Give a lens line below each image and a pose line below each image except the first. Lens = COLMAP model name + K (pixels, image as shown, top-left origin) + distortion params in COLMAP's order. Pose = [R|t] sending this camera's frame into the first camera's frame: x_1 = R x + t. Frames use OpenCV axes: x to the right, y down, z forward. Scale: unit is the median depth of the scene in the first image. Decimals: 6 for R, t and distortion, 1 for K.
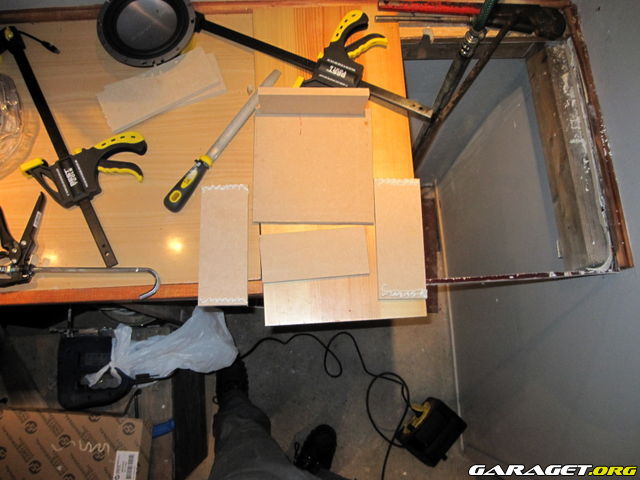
lens RADIAL K [[531.5, 0, 318.8], [0, 531.5, 258.7], [0, 0, 1]] dist [-0.105006, 0.058871]
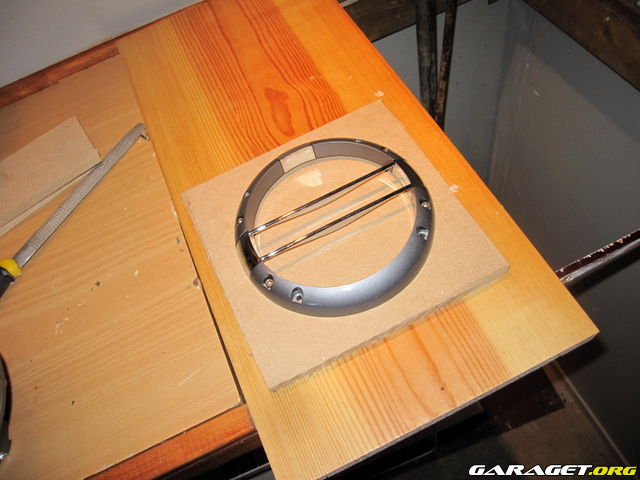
lens RADIAL K [[531.5, 0, 318.8], [0, 531.5, 258.7], [0, 0, 1]] dist [-0.105006, 0.058871]
pose [[0.916108, -0.400908, 0.004466, 0.002874], [0.375750, 0.854628, -0.358361, 0.111482], [0.139853, 0.329975, 0.933572, 0.469494]]
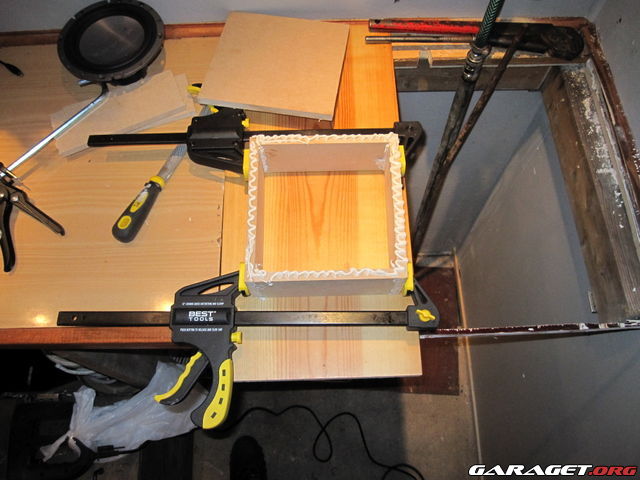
lens RADIAL K [[531.5, 0, 318.8], [0, 531.5, 258.7], [0, 0, 1]] dist [-0.105006, 0.058871]
pose [[0.997786, 0.013118, -0.065207, 0.089217], [-0.024333, 0.984391, -0.174306, 0.070797], [0.061903, 0.175507, 0.982530, 0.168494]]
